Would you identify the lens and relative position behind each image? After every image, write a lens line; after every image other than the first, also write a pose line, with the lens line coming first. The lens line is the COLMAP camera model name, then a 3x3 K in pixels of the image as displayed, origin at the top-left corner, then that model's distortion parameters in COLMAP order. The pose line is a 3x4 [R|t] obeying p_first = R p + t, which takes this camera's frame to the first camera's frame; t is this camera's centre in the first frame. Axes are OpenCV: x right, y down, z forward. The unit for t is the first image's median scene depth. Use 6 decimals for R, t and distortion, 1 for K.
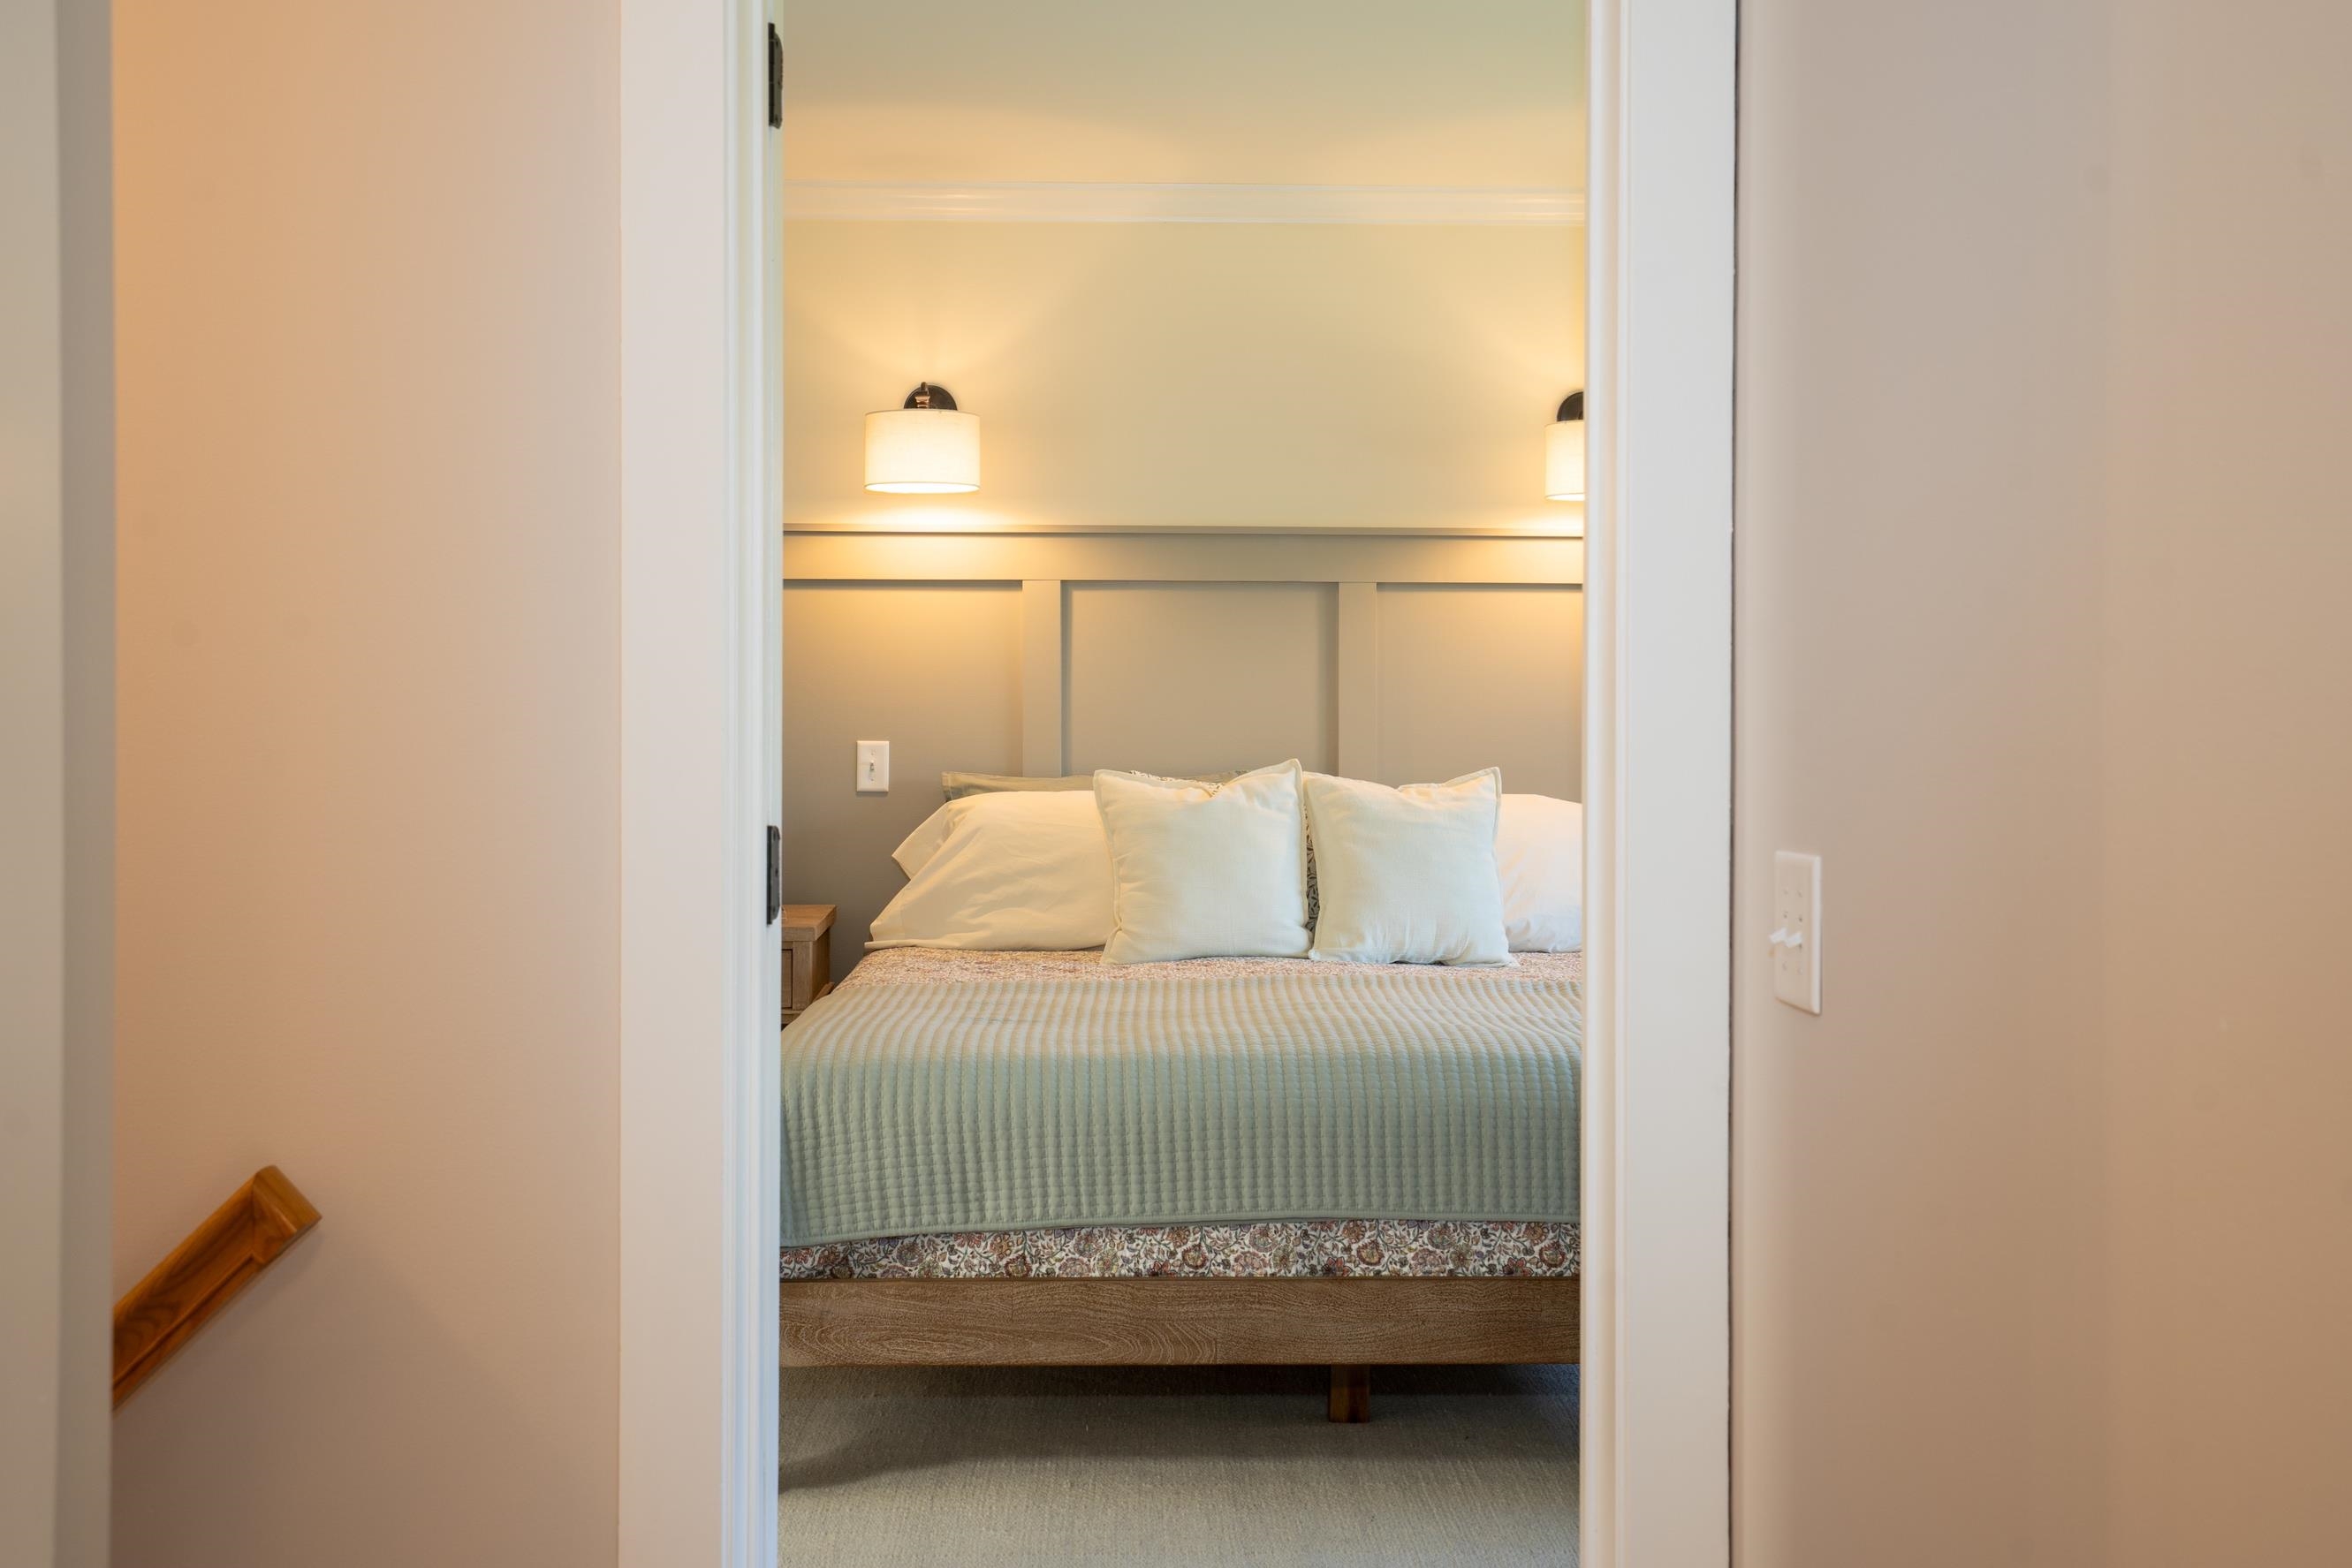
lens RADIAL K [[2510.7, 0, 1201.2], [0, 2510.7, 773.2], [0, 0, 1]] dist [-0.028645, 0.000000]
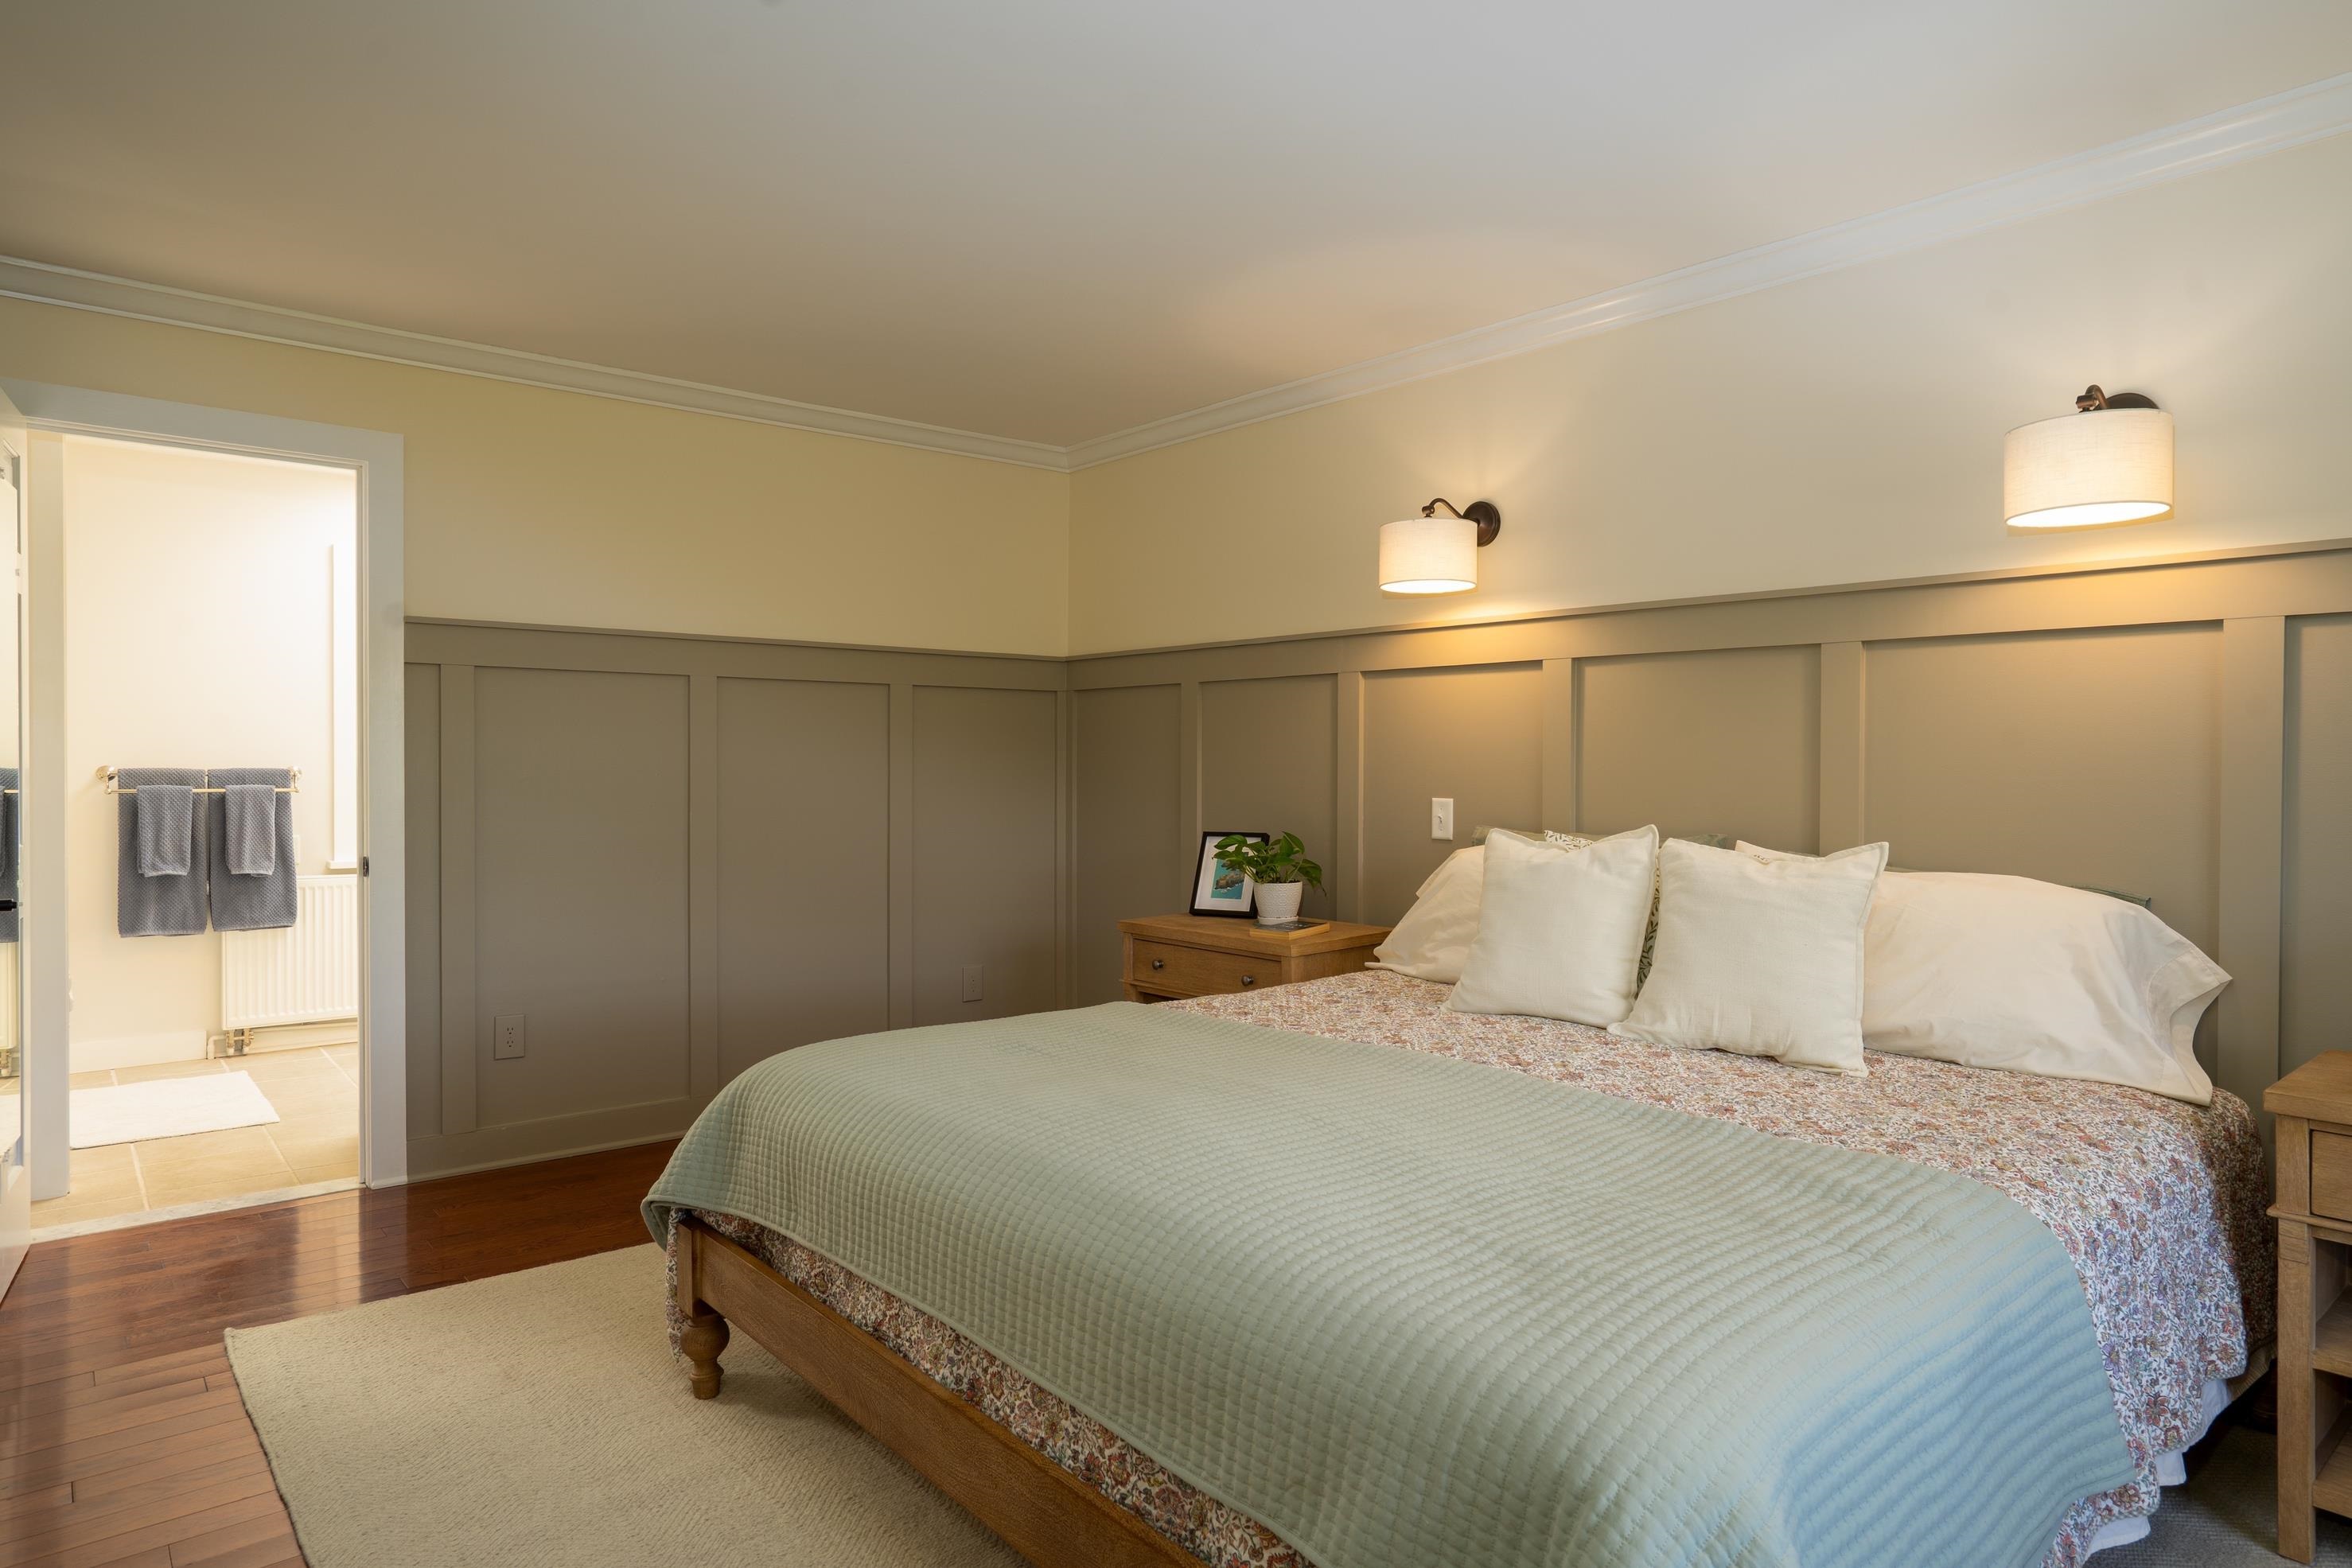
lens RADIAL K [[1380.0, 0, 1175.4], [0, 1380.0, 782.8], [0, 0, 1]] dist [-0.033398, -0.000216]
pose [[0.628366, 0.010934, -0.777841, 0.331935], [-0.026330, 0.999627, -0.007219, -0.012900], [0.777472, 0.025017, 0.628420, 0.511633]]
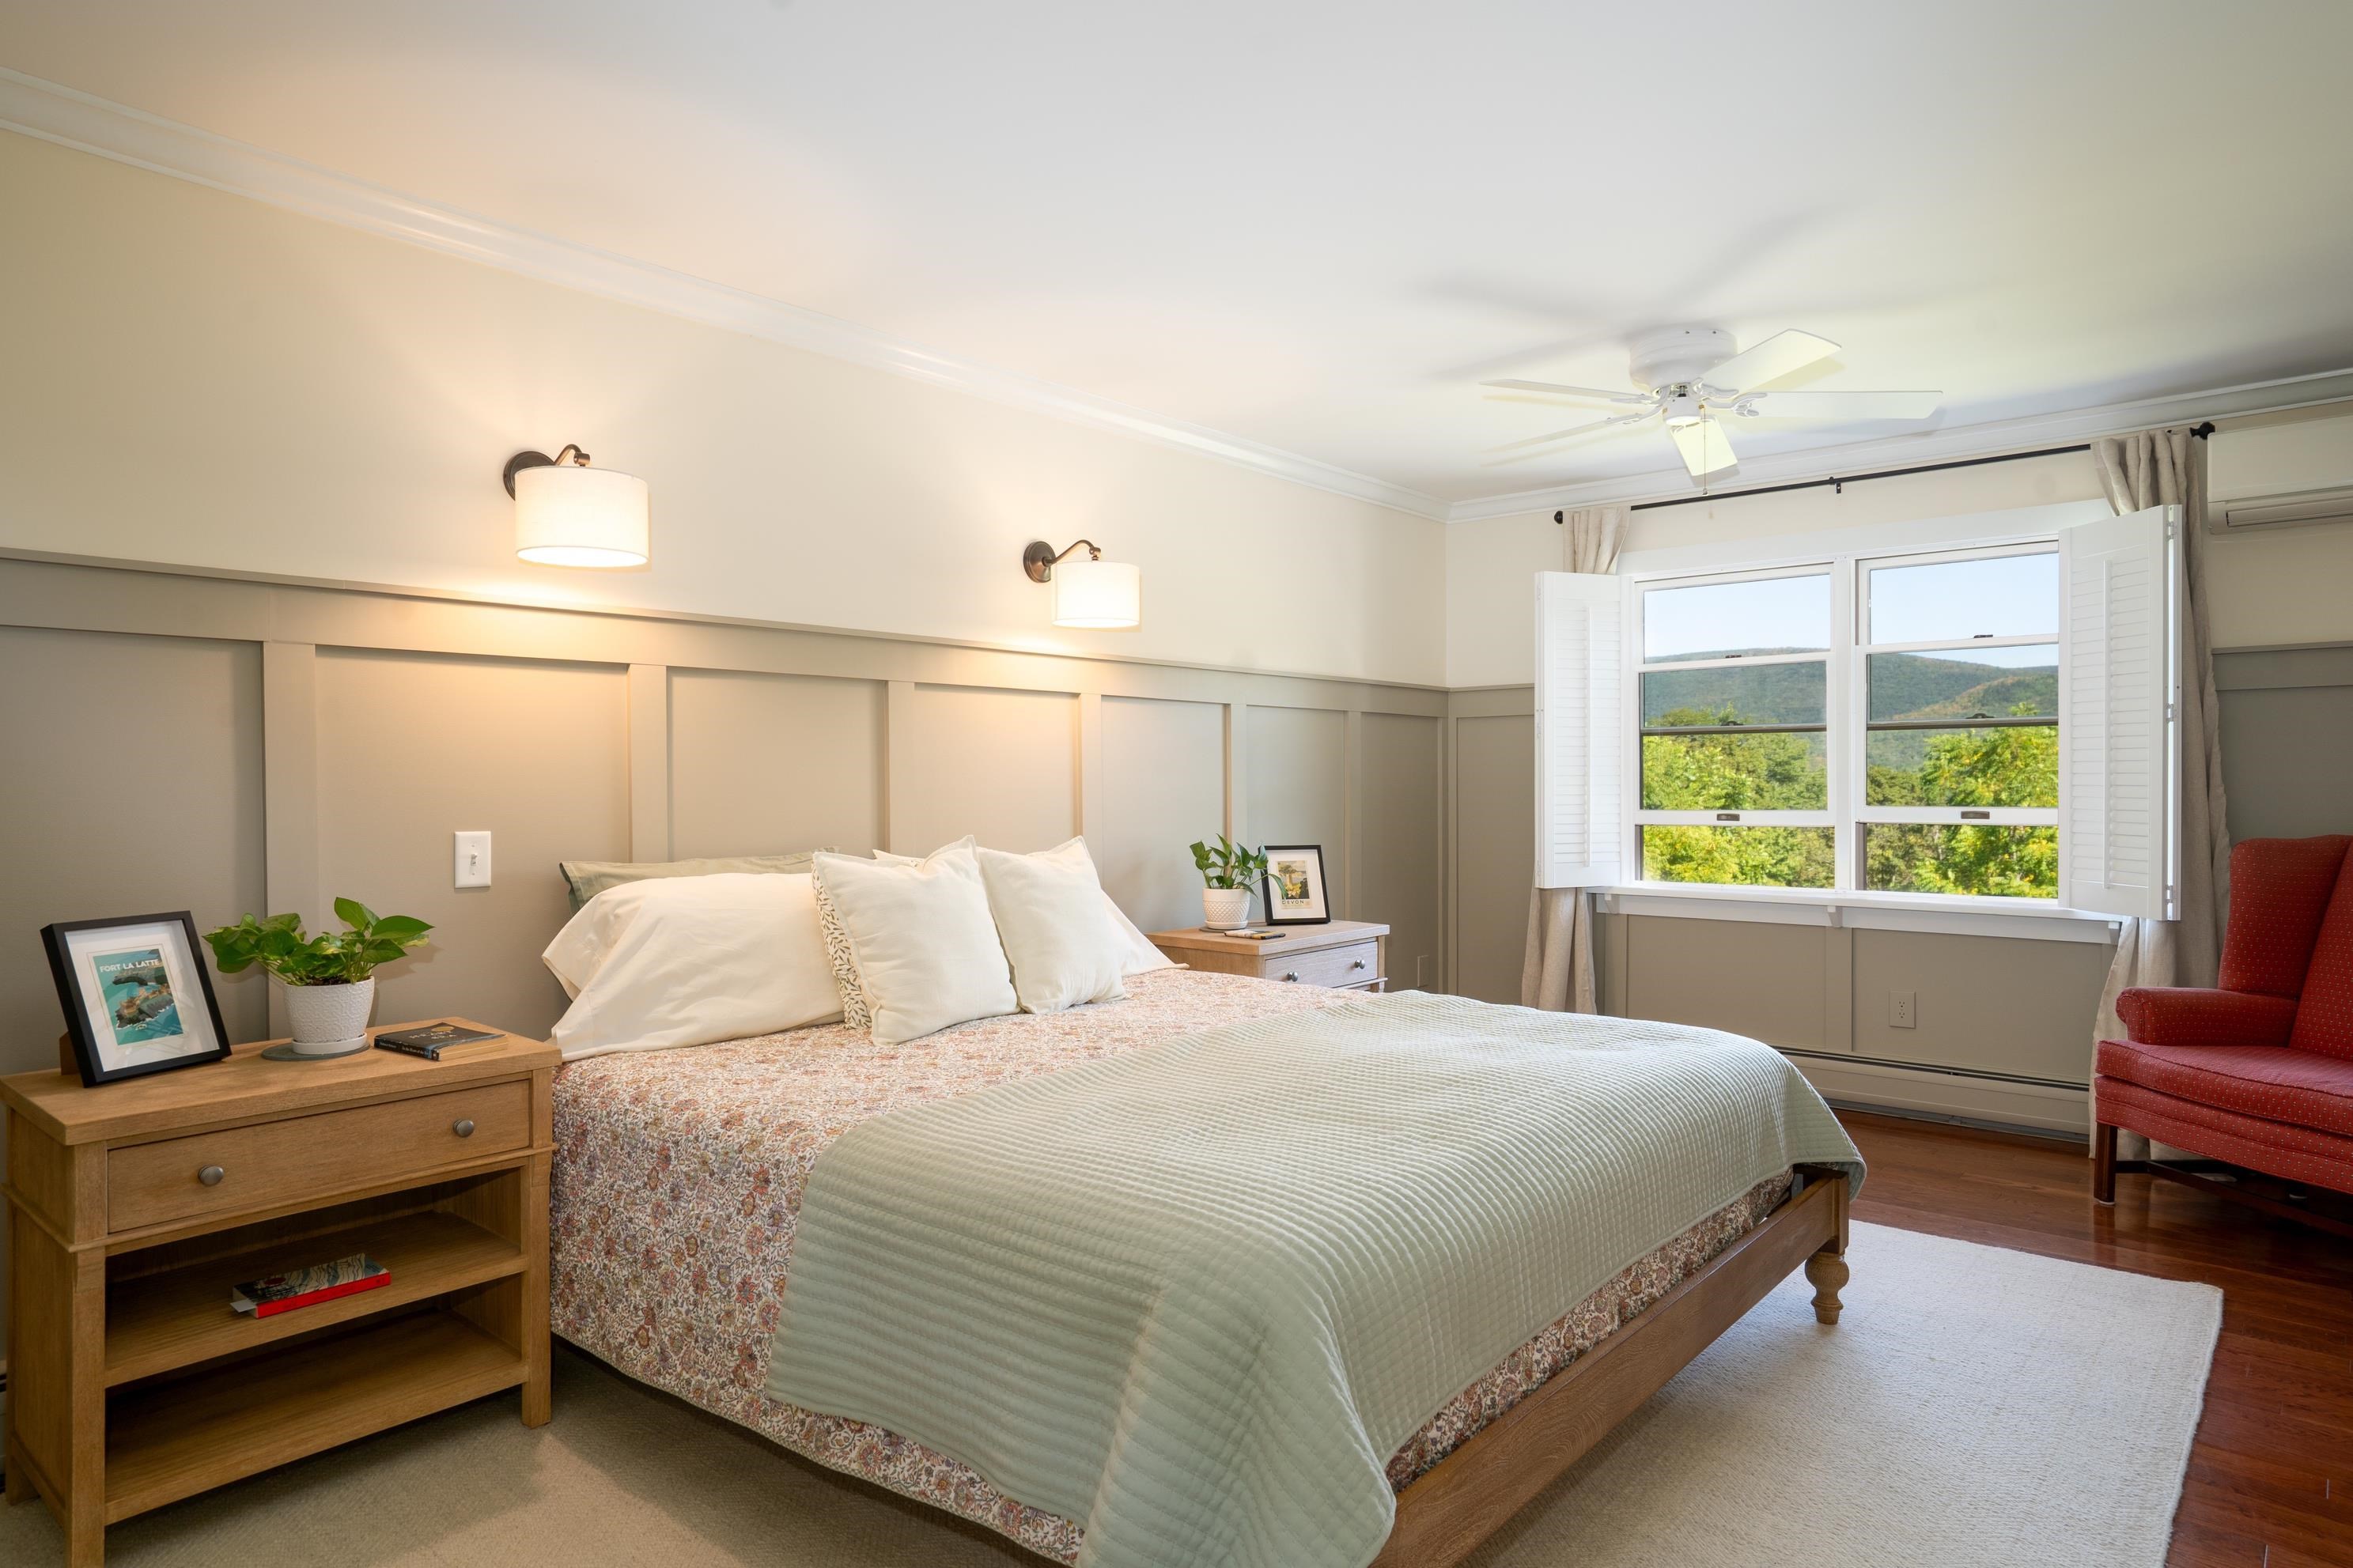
lens RADIAL K [[1380.6, 0, 1173.8], [0, 1380.6, 790.9], [0, 0, 1]] dist [-0.033398, -0.000216]
pose [[0.672504, -0.012800, 0.739982, -0.350656], [0.028922, 0.999541, -0.008995, -0.016734], [-0.739528, 0.027450, 0.672566, 0.512638]]
